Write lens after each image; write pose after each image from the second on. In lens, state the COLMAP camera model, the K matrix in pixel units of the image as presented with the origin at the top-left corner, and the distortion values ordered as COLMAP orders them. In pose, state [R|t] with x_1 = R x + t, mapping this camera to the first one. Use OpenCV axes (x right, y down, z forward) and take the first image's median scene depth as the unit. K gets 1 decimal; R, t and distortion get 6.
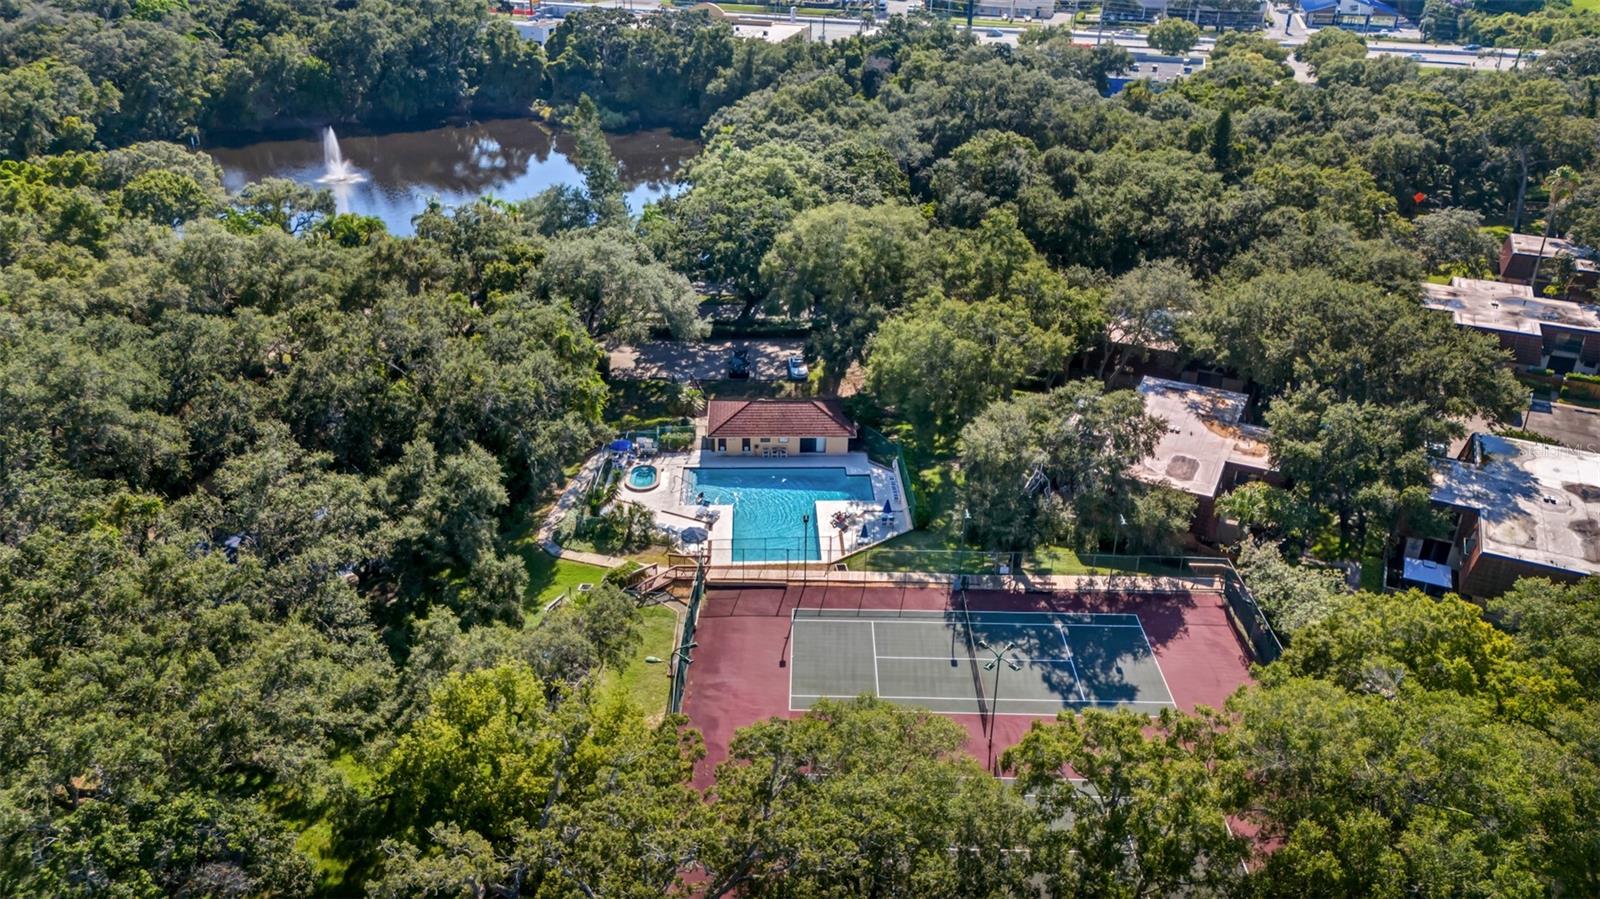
lens RADIAL K [[1135.1, 0, 806.9], [0, 1135.1, 451.5], [0, 0, 1]] dist [0.063413, -0.051343]
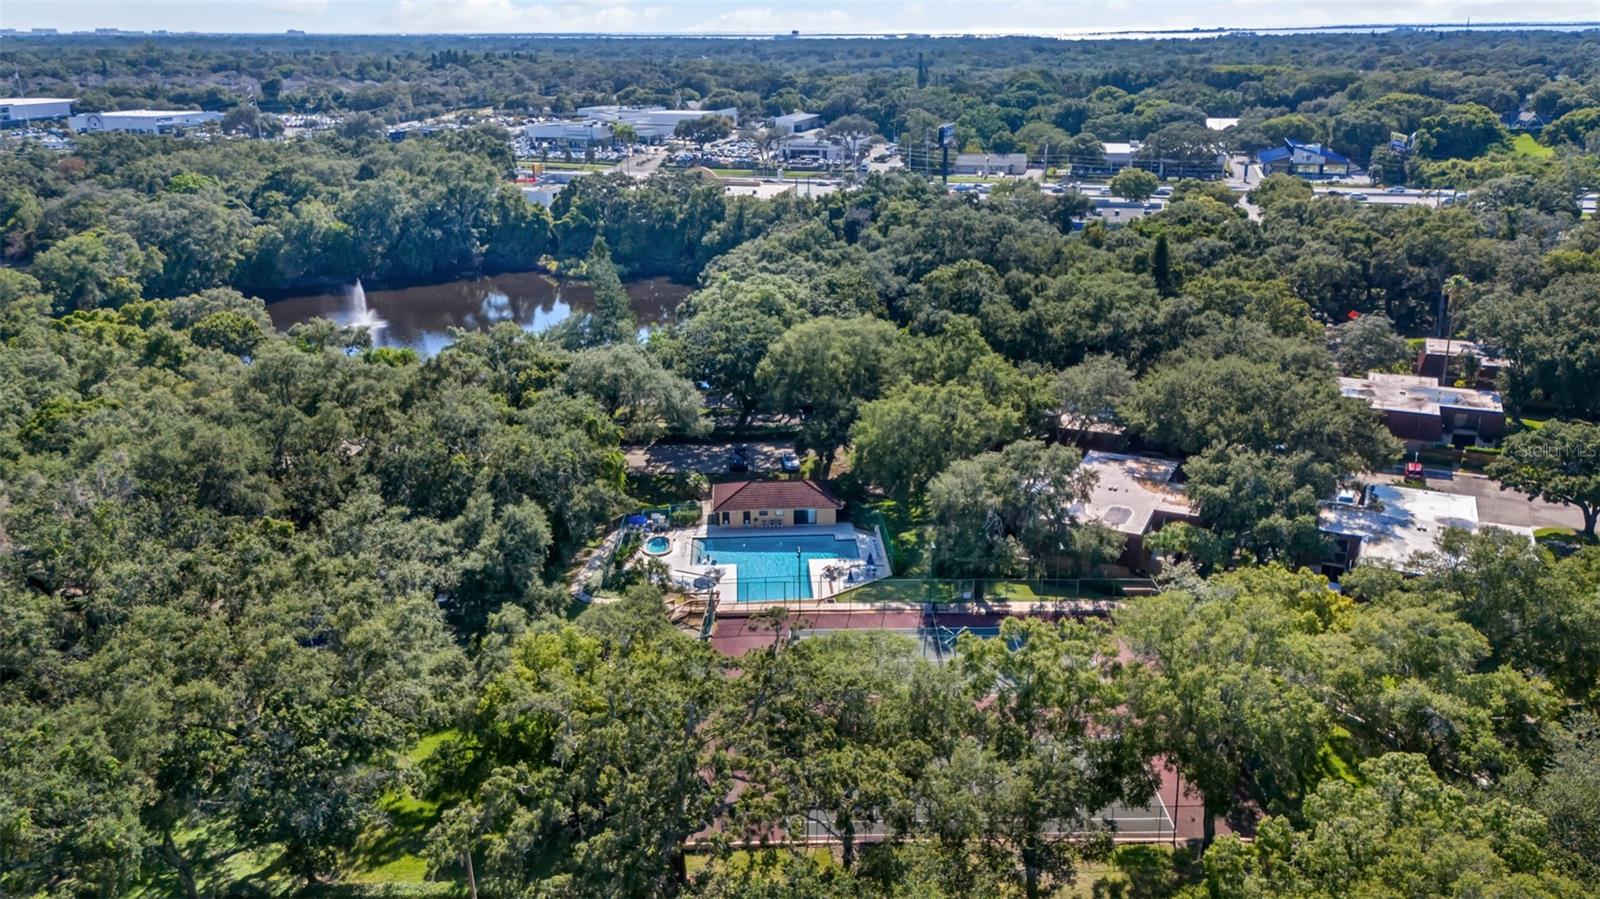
lens RADIAL K [[1135.1, 0, 806.9], [0, 1135.1, 451.5], [0, 0, 1]] dist [0.063413, -0.051343]
pose [[0.999619, -0.027080, 0.005372, 0.001964], [0.027548, 0.991239, -0.129179, 0.055967], [-0.001827, 0.129277, 0.991607, -0.106264]]
